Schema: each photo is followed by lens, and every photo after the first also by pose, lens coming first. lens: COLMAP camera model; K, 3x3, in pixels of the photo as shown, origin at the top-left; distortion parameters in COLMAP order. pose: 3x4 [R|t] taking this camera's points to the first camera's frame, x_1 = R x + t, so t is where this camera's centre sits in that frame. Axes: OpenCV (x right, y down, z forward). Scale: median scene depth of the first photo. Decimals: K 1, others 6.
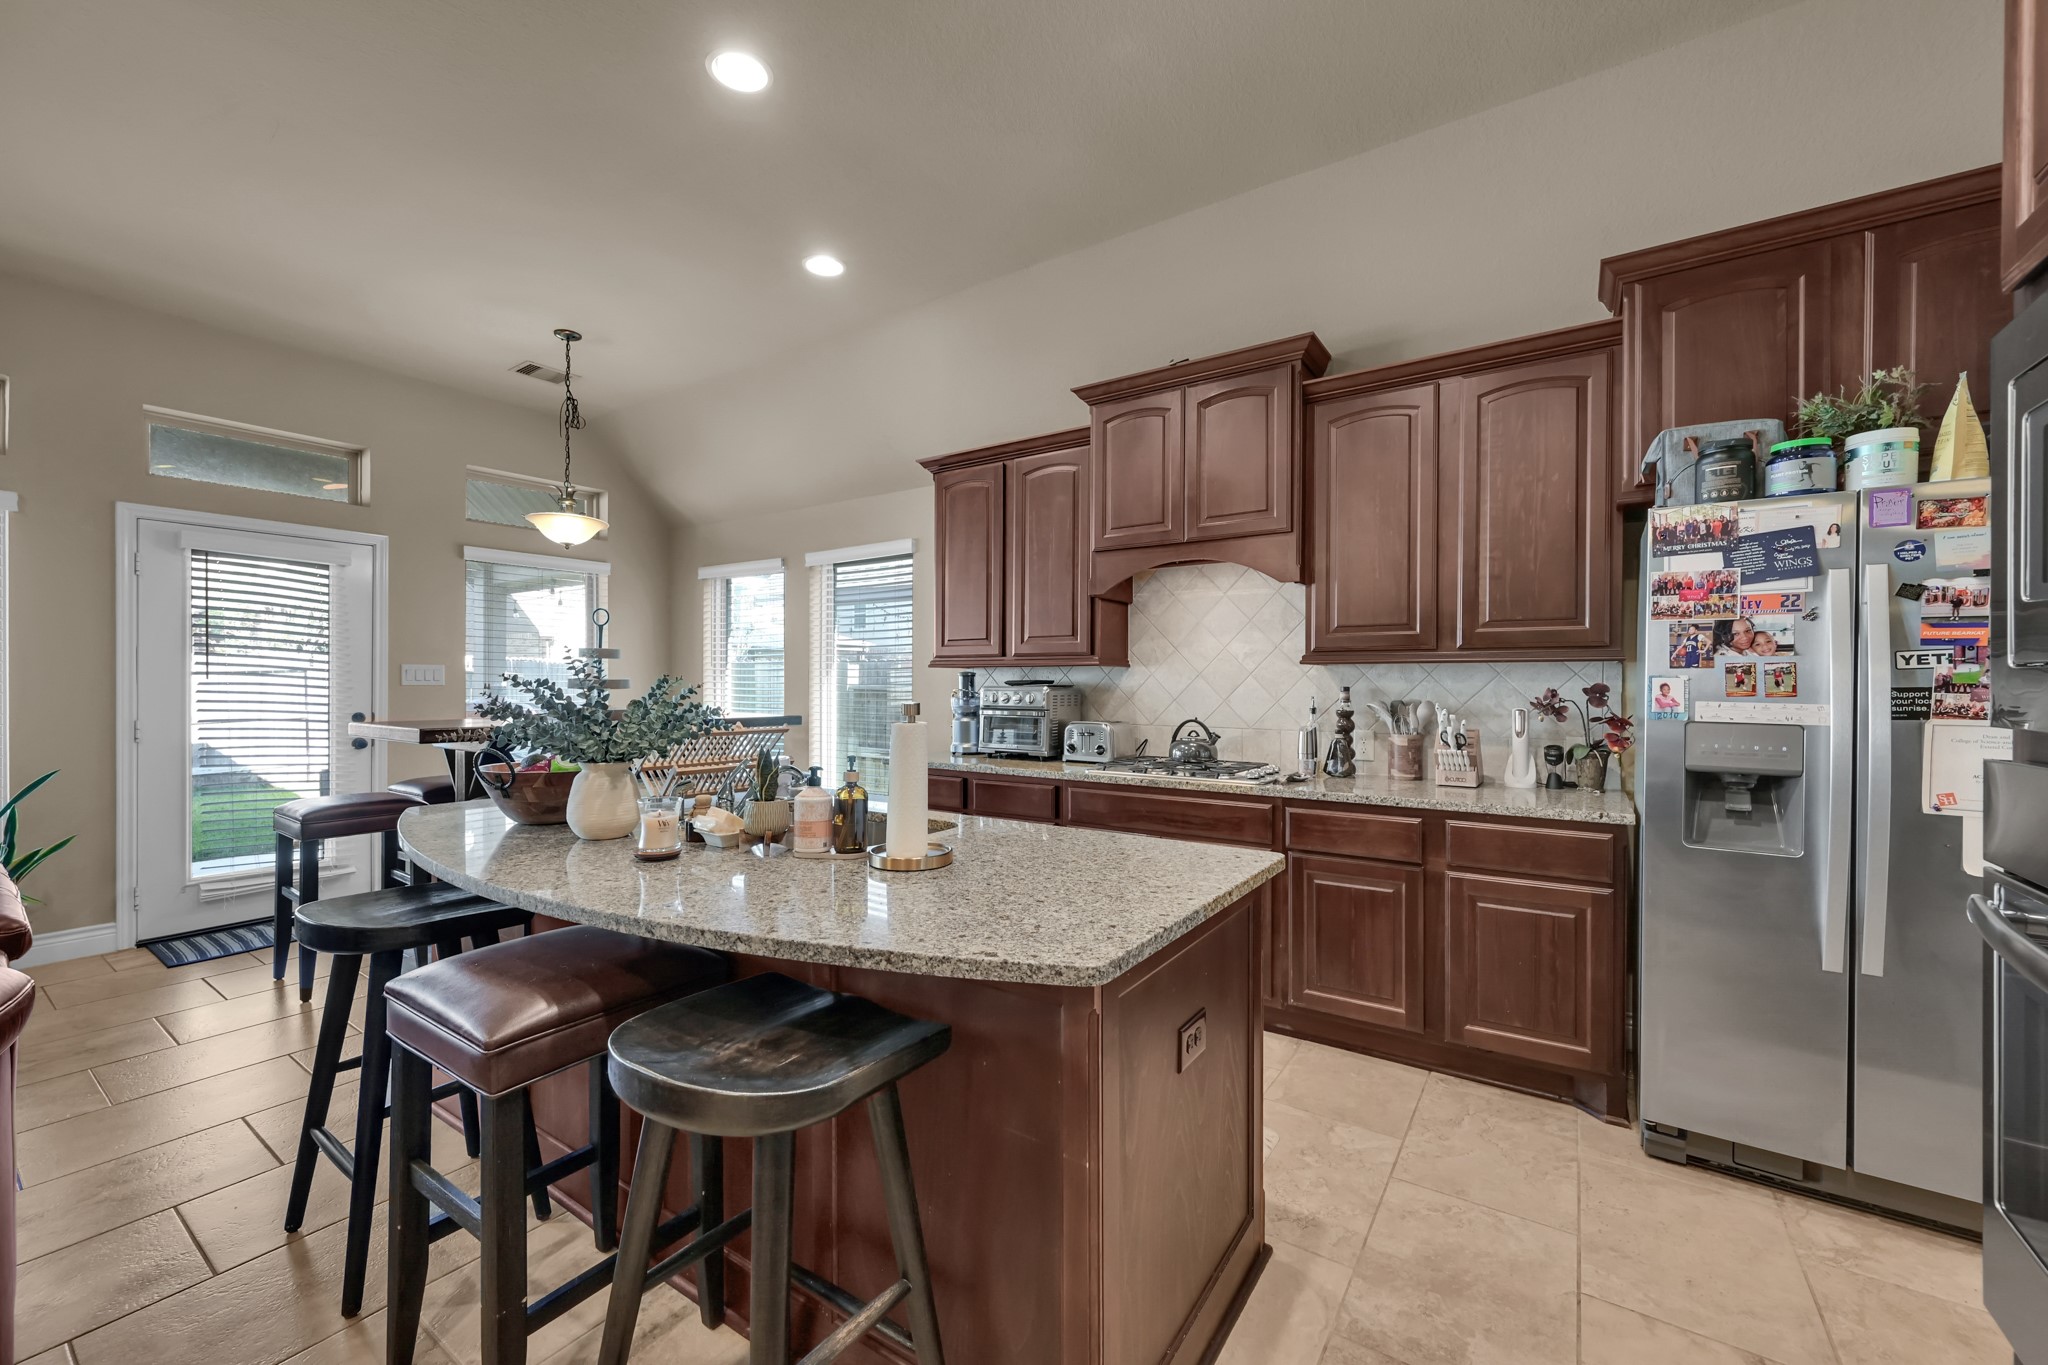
lens RADIAL K [[813.5, 0, 1022.4], [0, 813.5, 684.8], [0, 0, 1]] dist [0.001106, 0.000436]
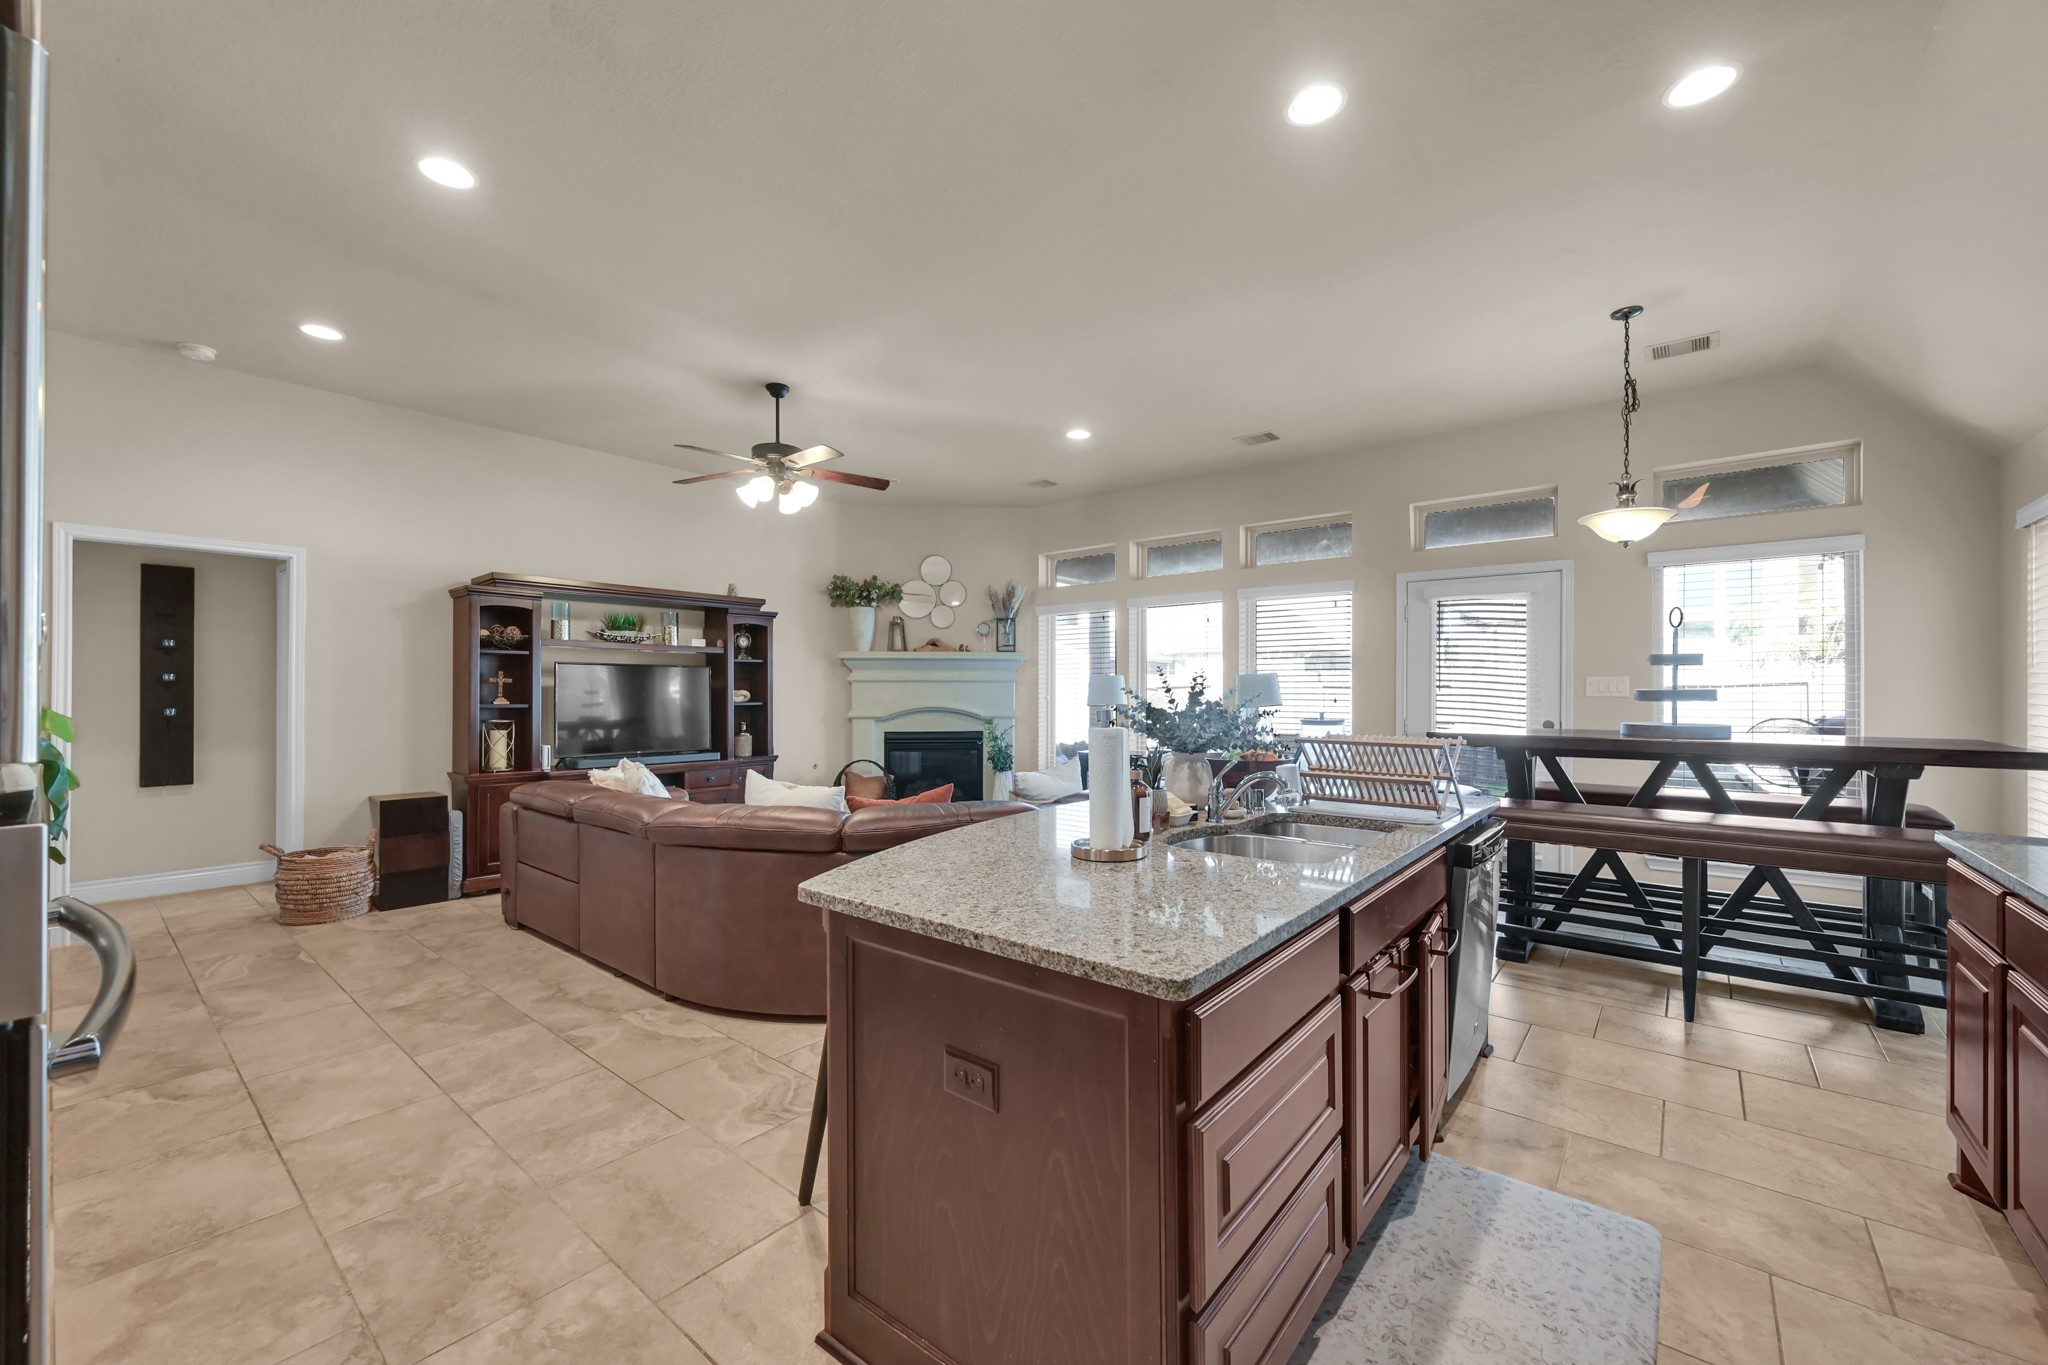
lens RADIAL K [[813.5, 0, 1026.3], [0, 813.5, 688.2], [0, 0, 1]] dist [0.001106, 0.000436]
pose [[-0.087189, -0.007643, -0.996162, 0.478199], [-0.002834, 0.999968, -0.007424, -0.000517], [0.996188, 0.002176, -0.087208, 0.488383]]
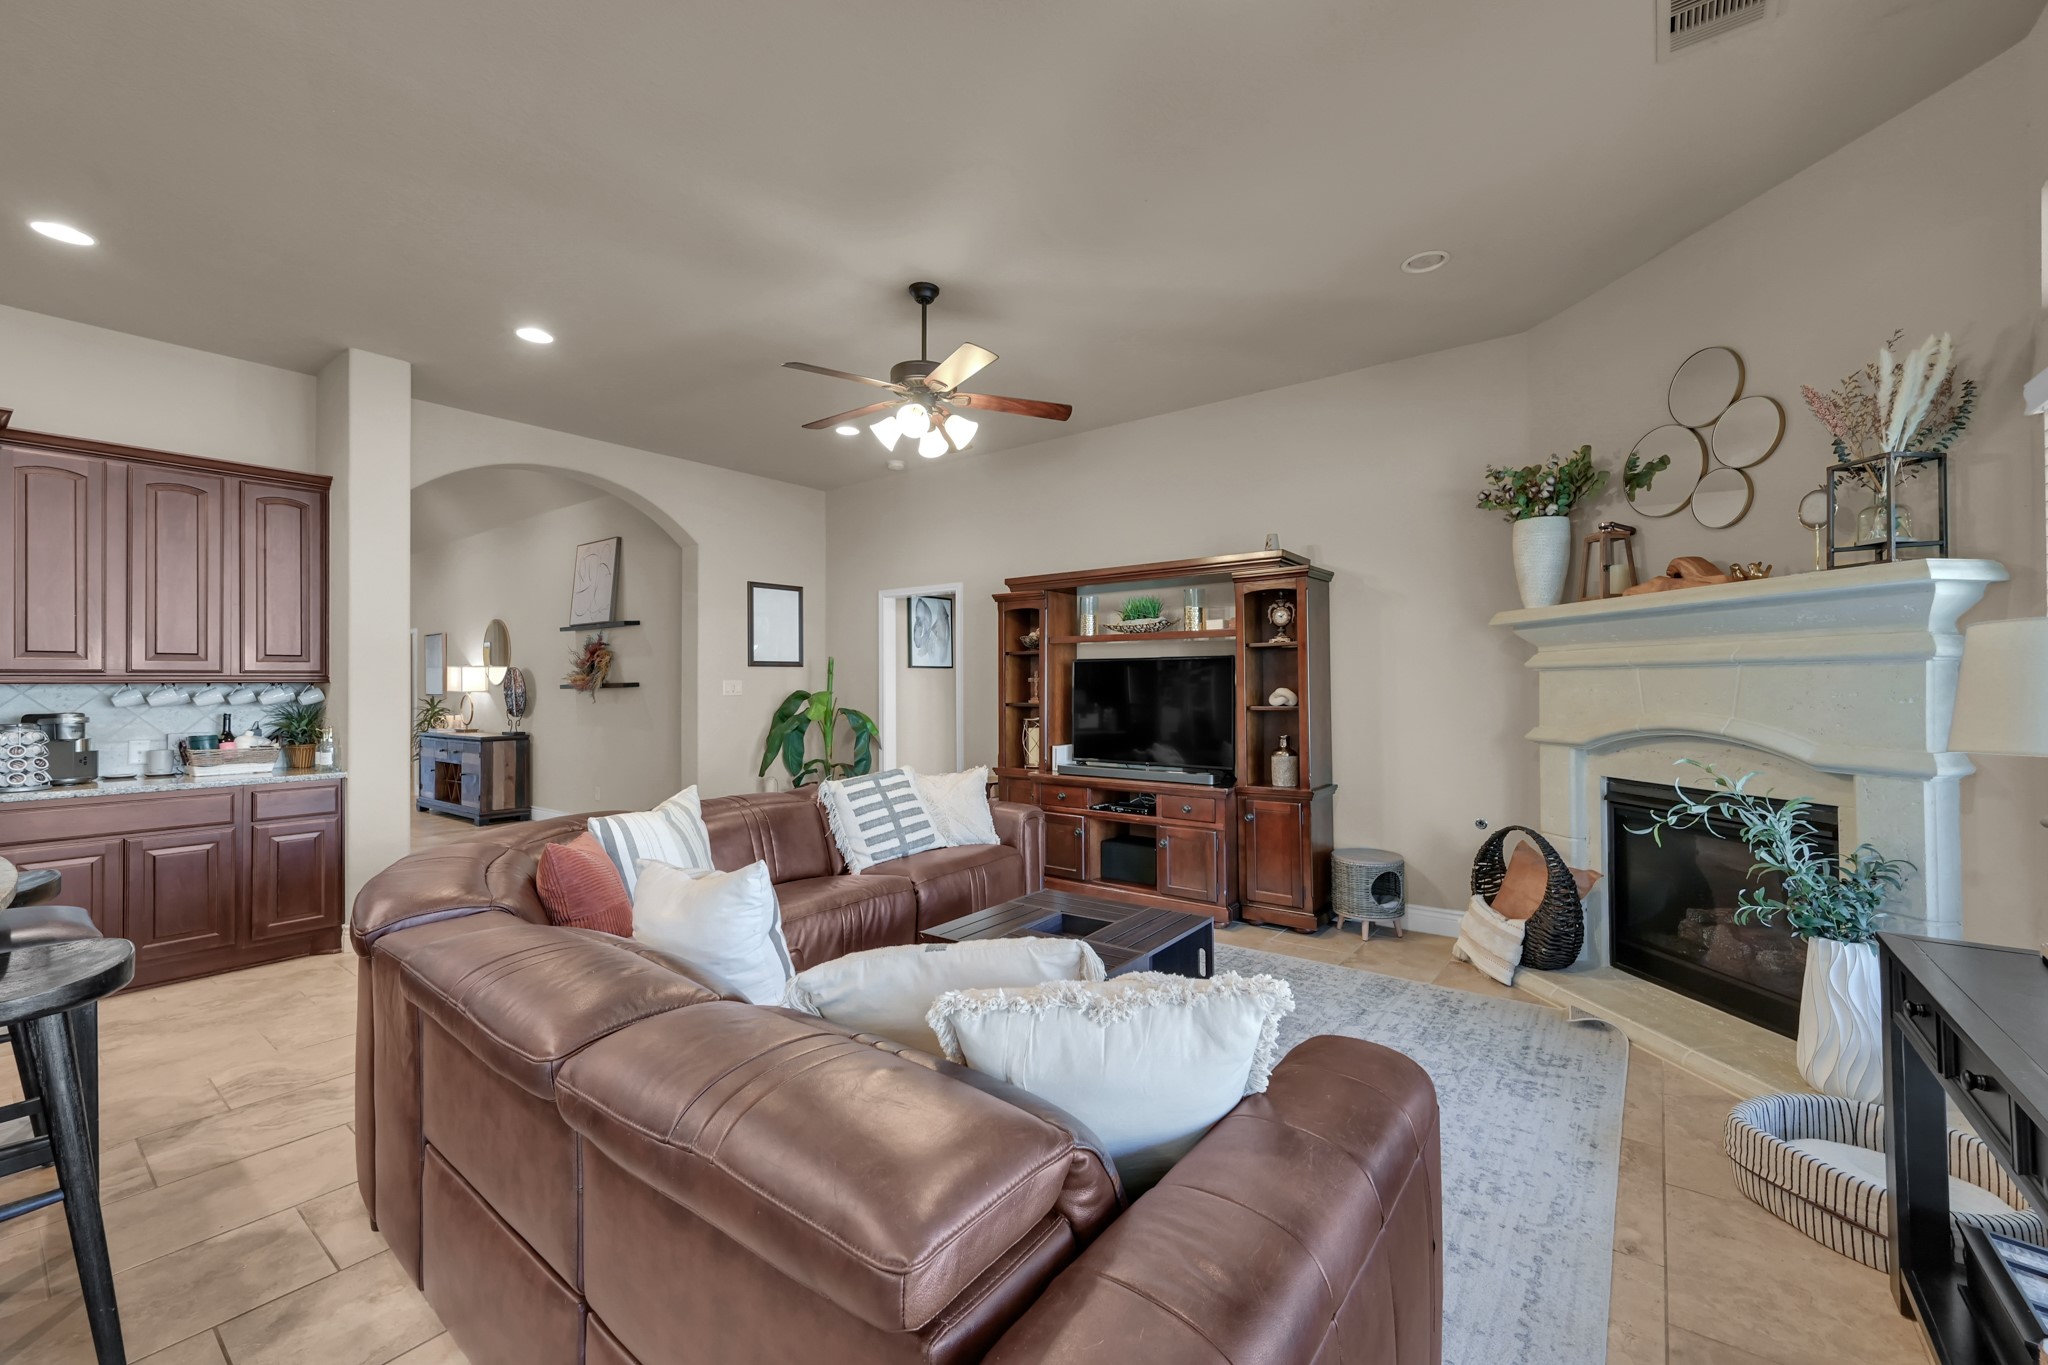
lens RADIAL K [[813.5, 0, 1021.6], [0, 813.5, 674.3], [0, 0, 1]] dist [0.001106, 0.000436]
pose [[-0.999075, 0.003661, 0.042842, -0.989727], [0.003180, 0.999931, -0.011282, -0.017338], [-0.042880, -0.011135, -0.999018, 0.967047]]
